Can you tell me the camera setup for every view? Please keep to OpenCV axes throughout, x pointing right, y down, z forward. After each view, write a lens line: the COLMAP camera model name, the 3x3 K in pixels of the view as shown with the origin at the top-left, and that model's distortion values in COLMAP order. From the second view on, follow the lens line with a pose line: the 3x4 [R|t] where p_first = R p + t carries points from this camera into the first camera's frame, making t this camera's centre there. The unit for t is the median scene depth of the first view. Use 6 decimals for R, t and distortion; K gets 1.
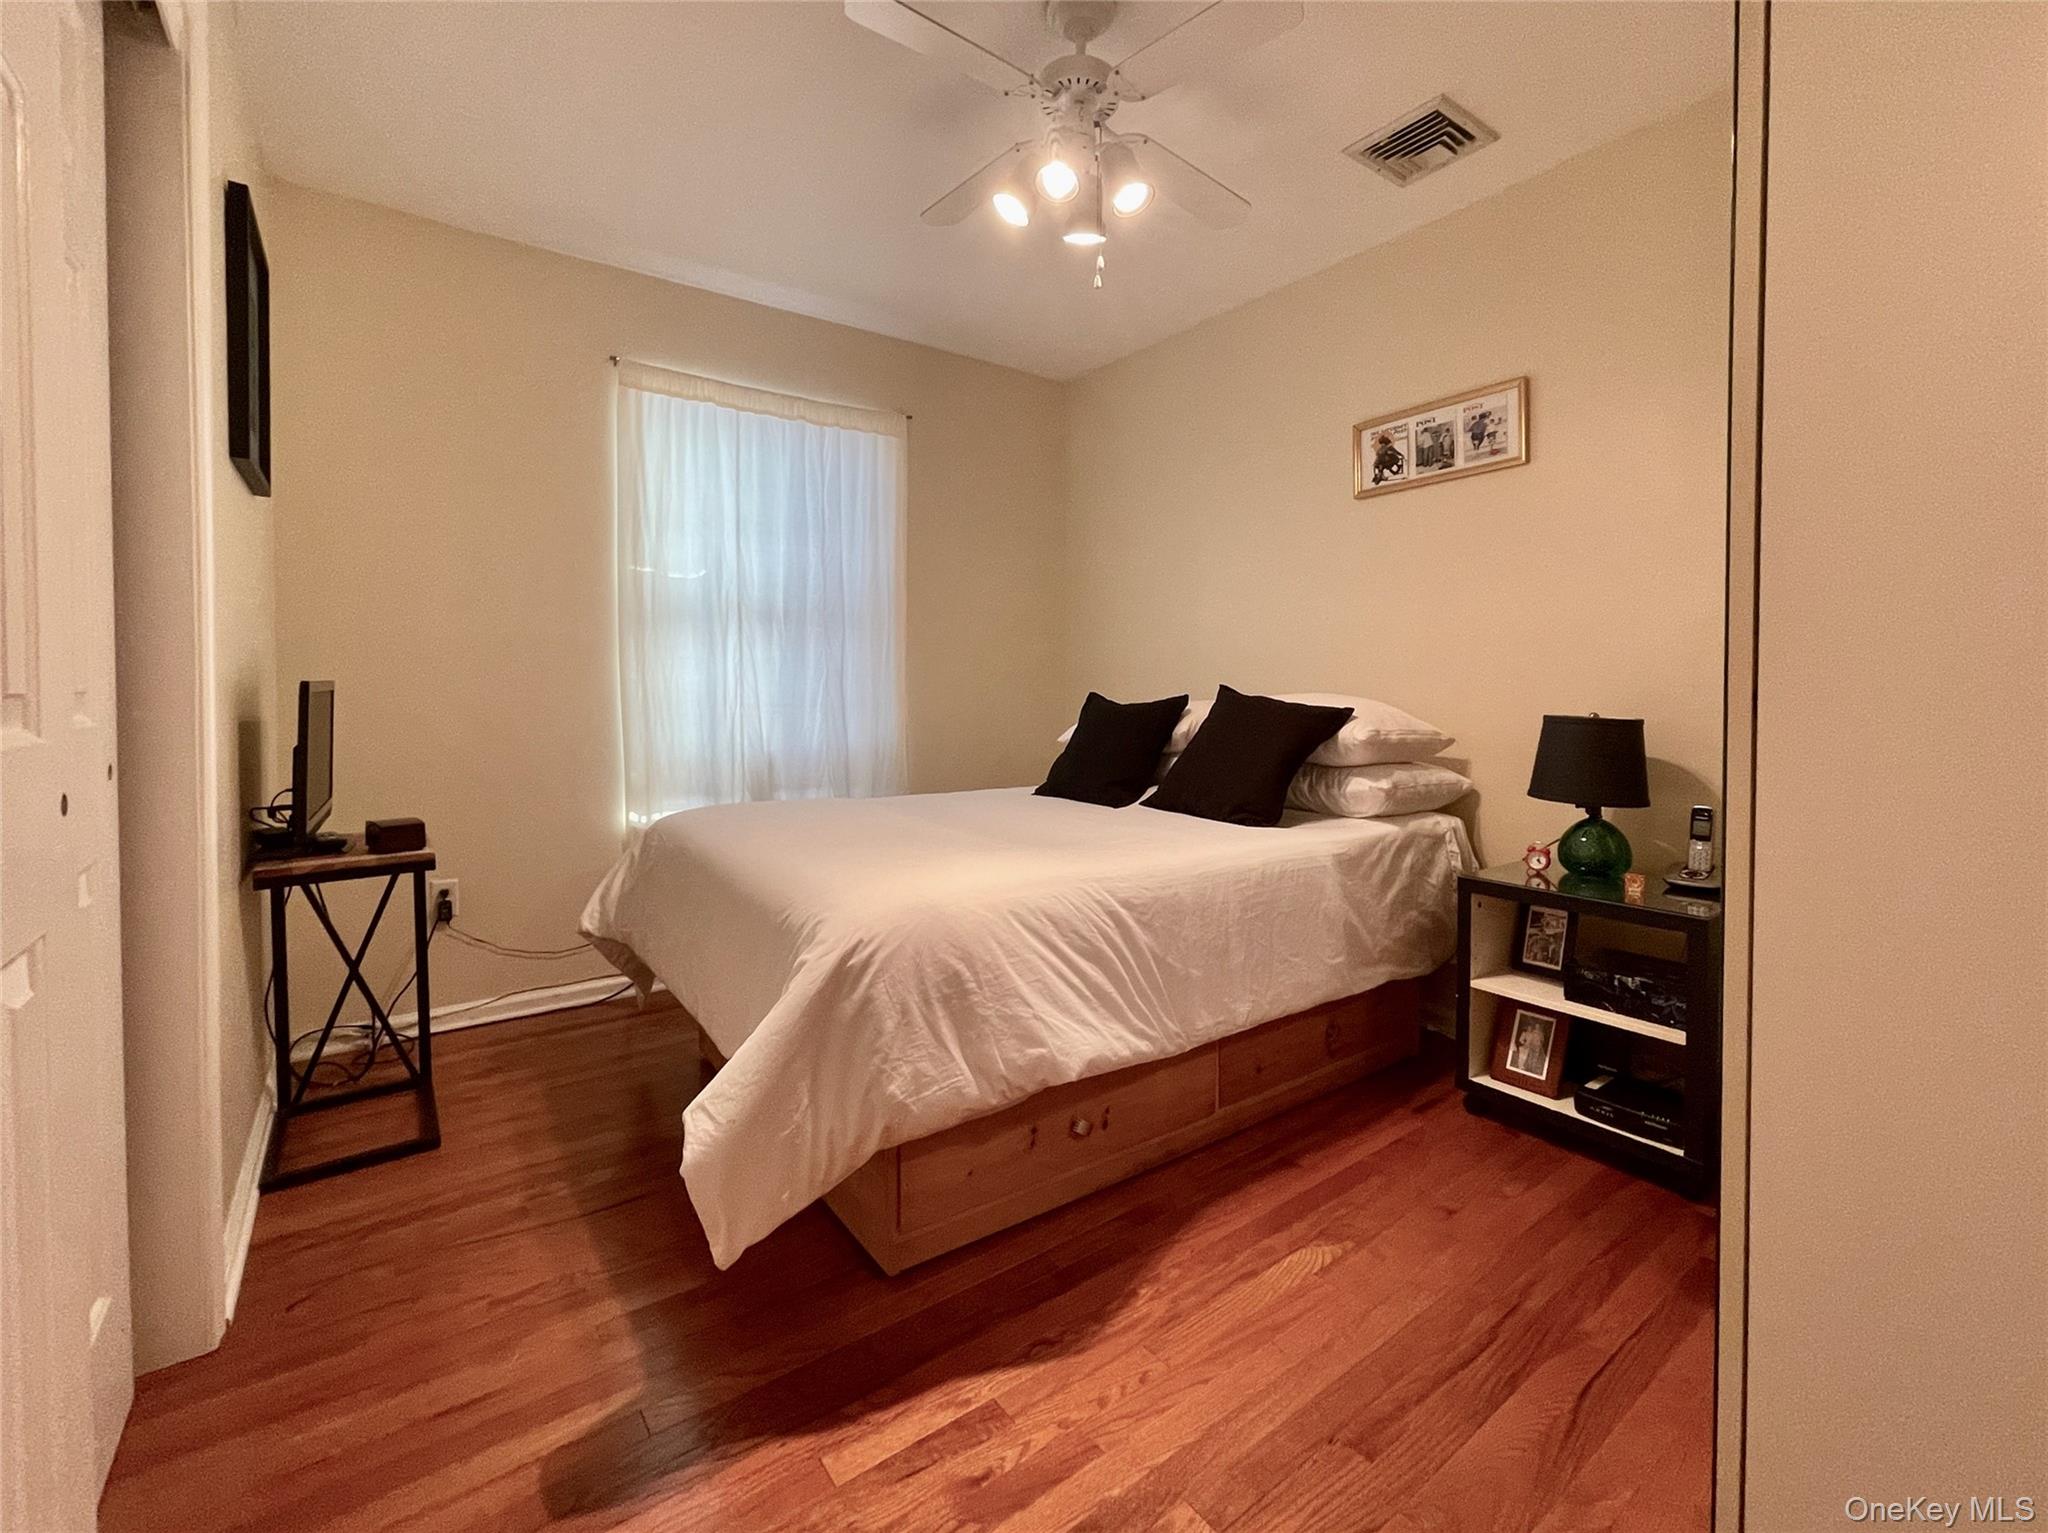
lens RADIAL K [[876.1, 0, 1024.0], [0, 876.1, 766.5], [0, 0, 1]] dist [-0.055196, -0.000084]
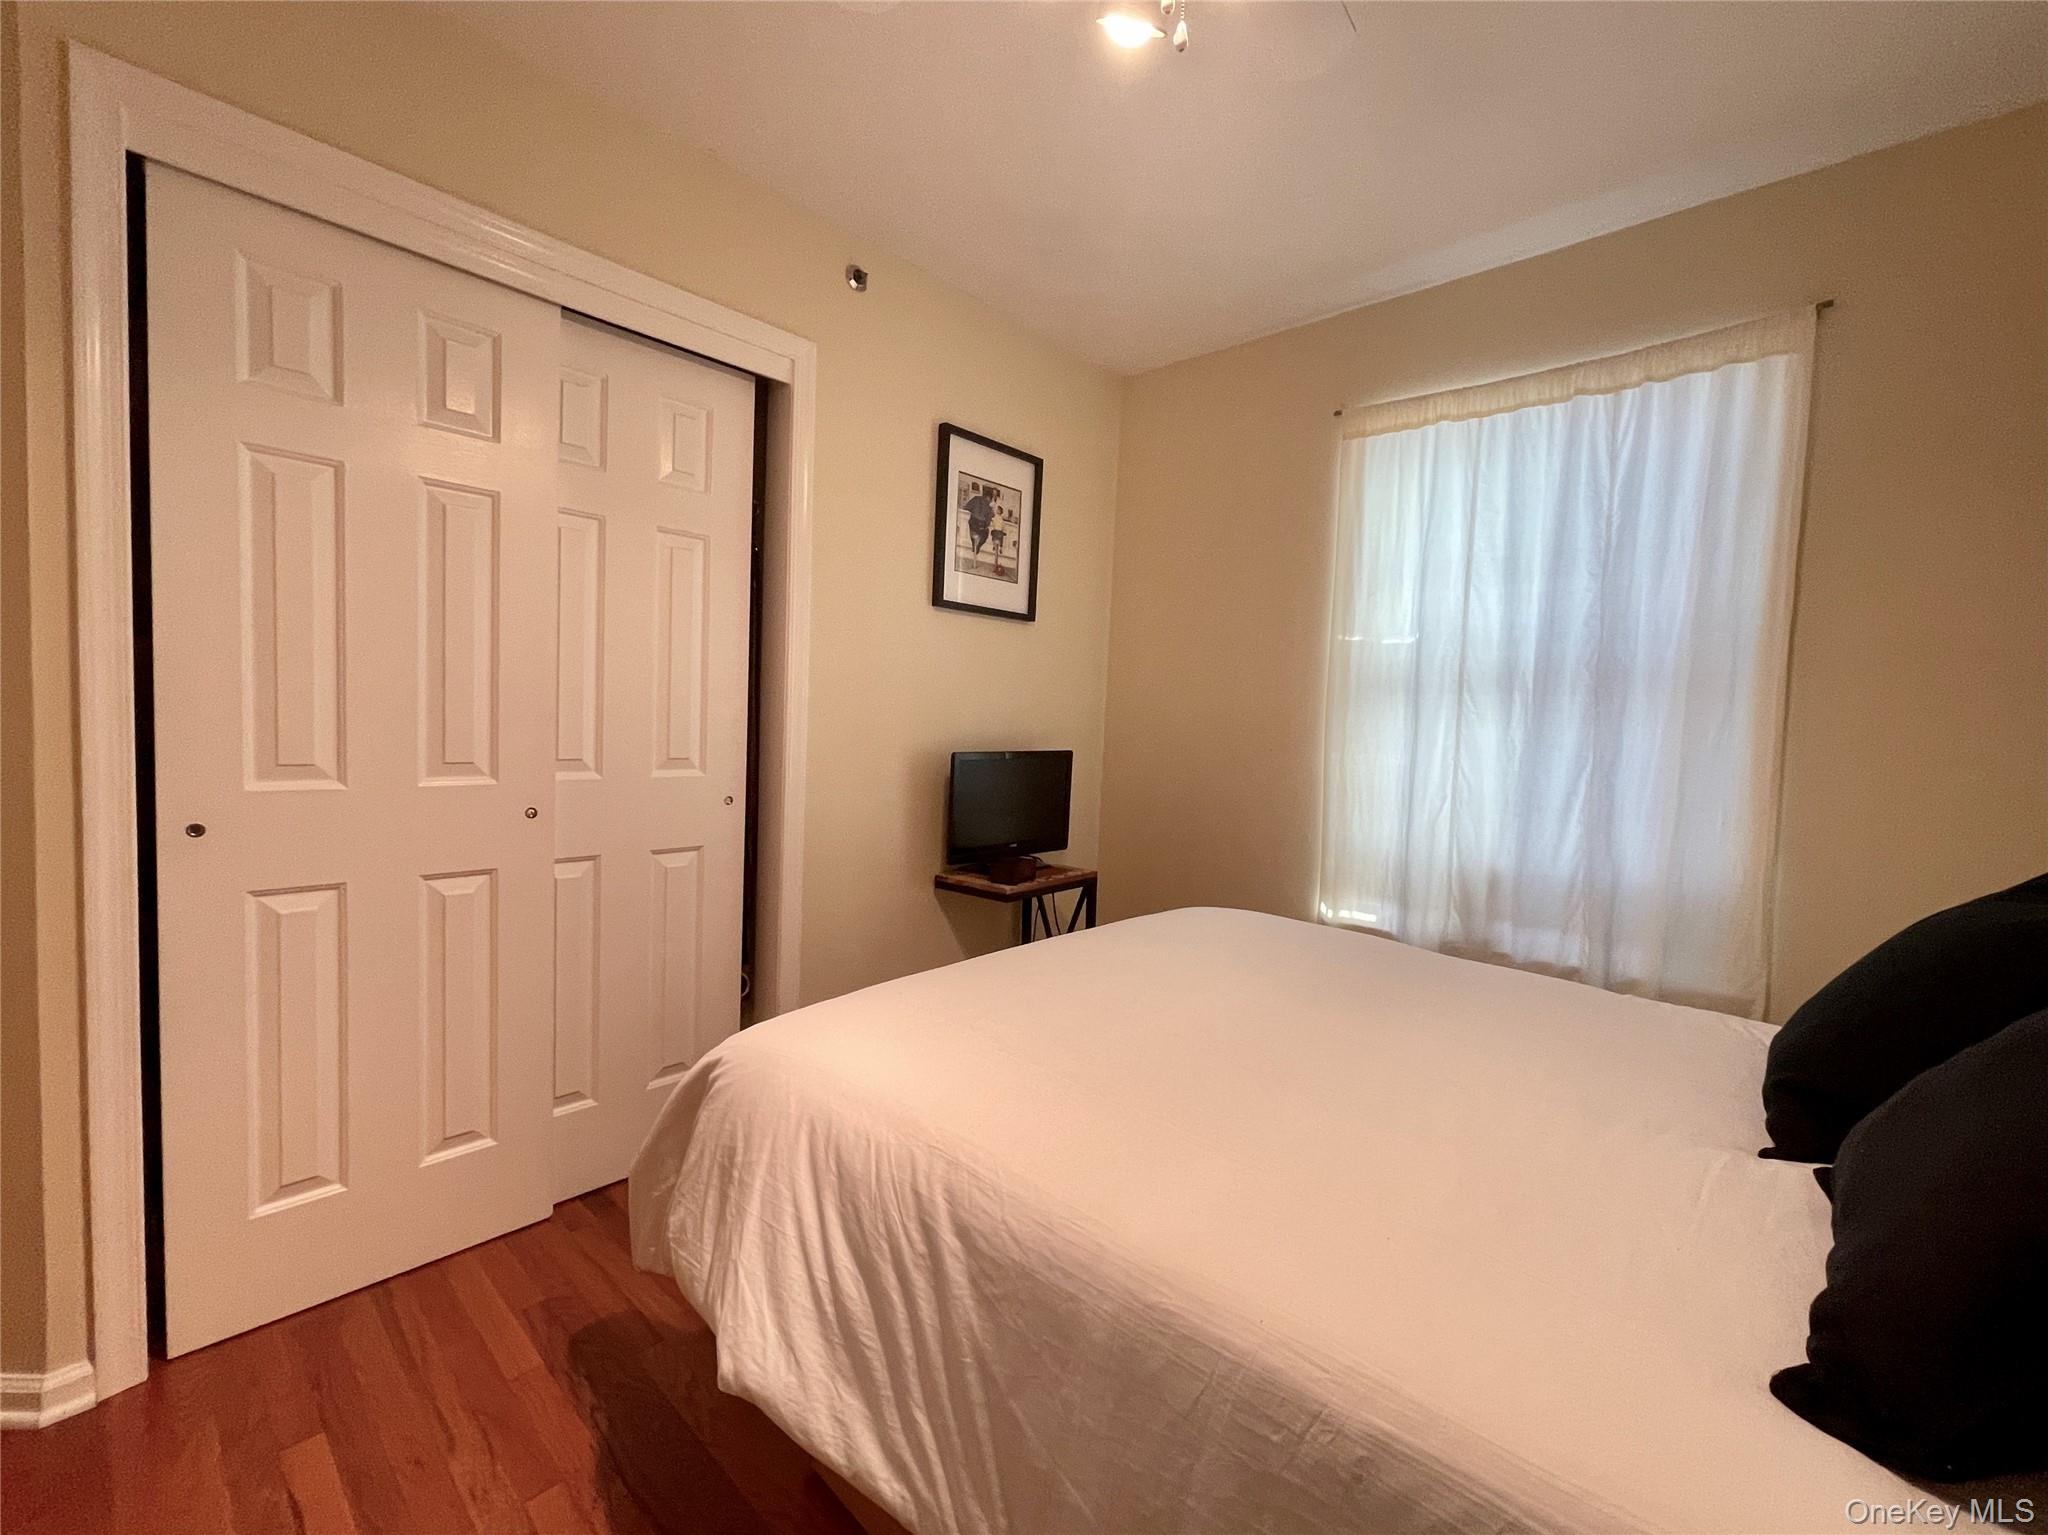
lens RADIAL K [[841.7, 0, 1024.0], [0, 841.7, 767.5], [0, 0, 1]] dist [-0.001776, -0.000249]
pose [[0.195652, 0.068290, -0.978293, 0.355051], [-0.113026, 0.992495, 0.046676, -0.096372], [0.974138, 0.101441, 0.201902, 0.500498]]
